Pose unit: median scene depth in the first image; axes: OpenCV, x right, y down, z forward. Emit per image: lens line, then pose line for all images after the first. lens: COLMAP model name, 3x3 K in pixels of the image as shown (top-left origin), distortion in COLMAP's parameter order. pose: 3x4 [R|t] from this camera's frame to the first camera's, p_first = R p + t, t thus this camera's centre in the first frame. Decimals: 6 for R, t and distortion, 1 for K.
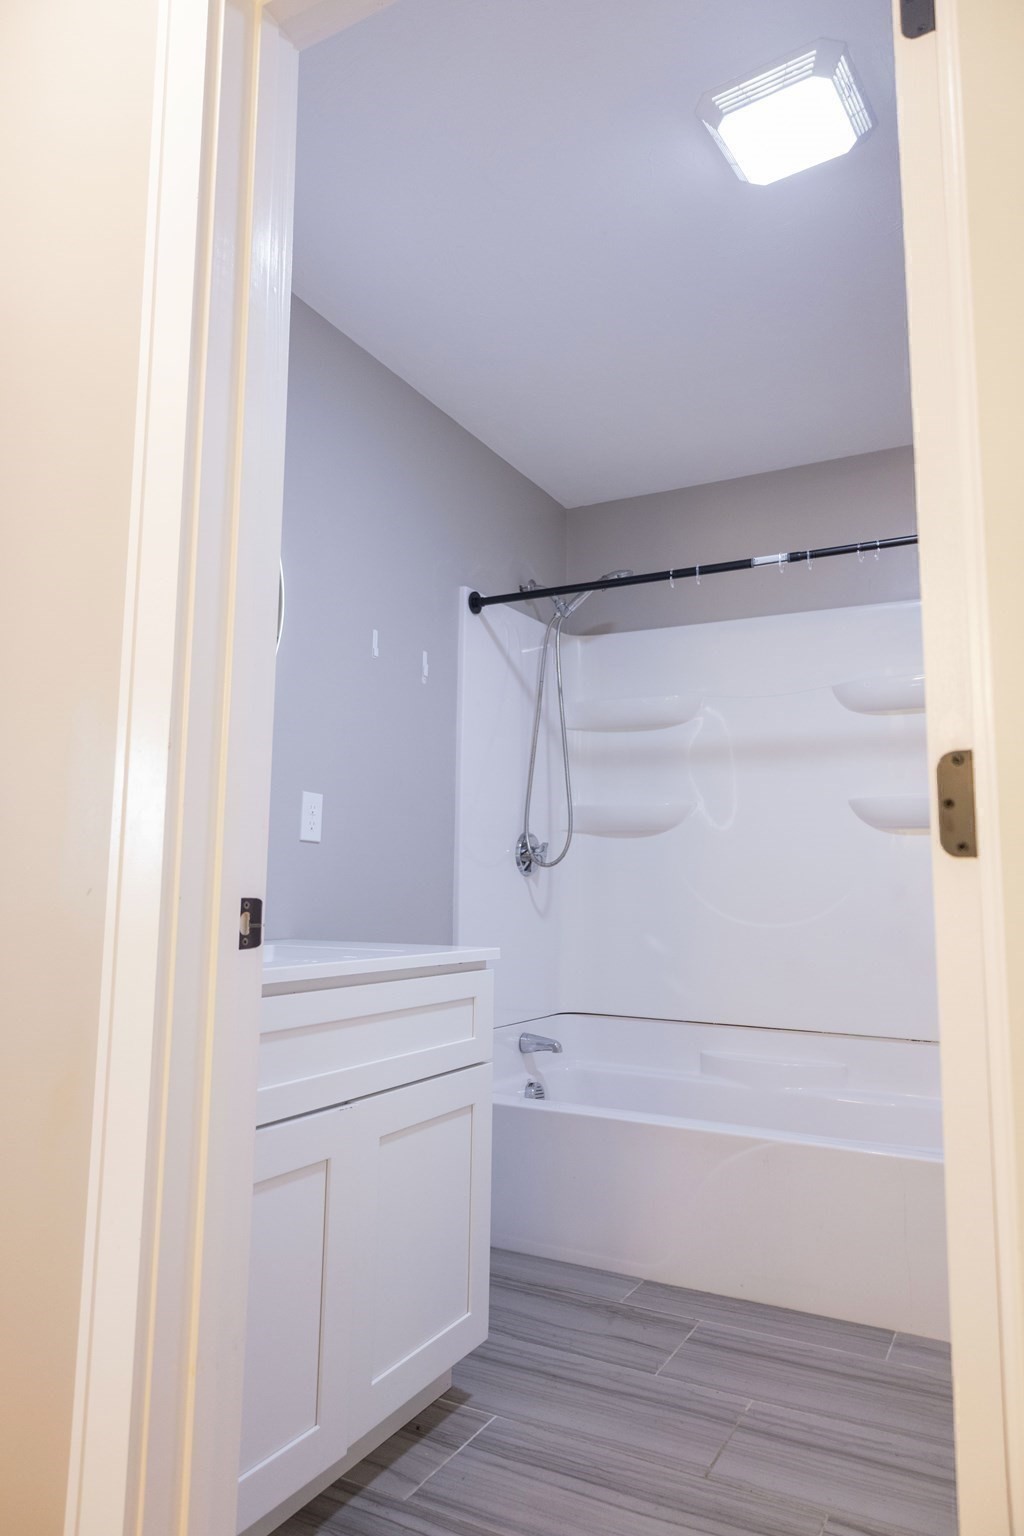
lens RADIAL K [[1010.6, 0, 520.5], [0, 1010.6, 766.3], [0, 0, 1]] dist [0.004426, -0.005296]
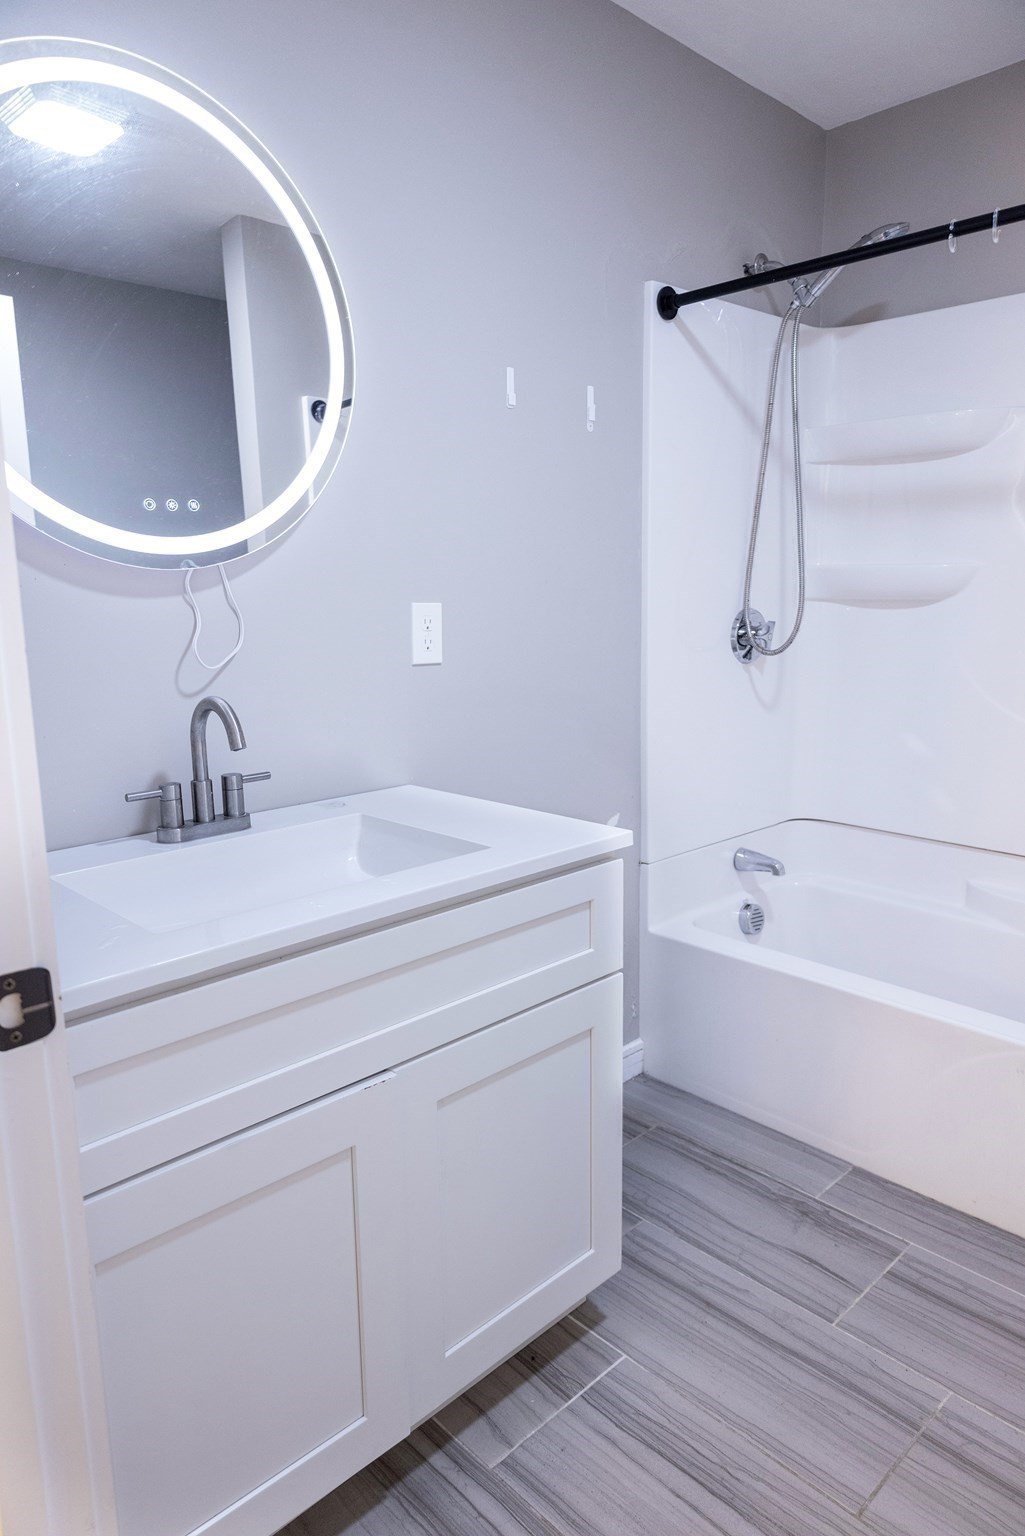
lens RADIAL K [[1010.6, 0, 521.0], [0, 1010.6, 766.3], [0, 0, 1]] dist [0.004426, -0.005296]
pose [[0.953658, 0.030516, -0.299342, 0.111795], [0.059961, 0.955617, 0.288445, -0.079556], [0.294858, -0.293027, 0.909502, 0.276987]]
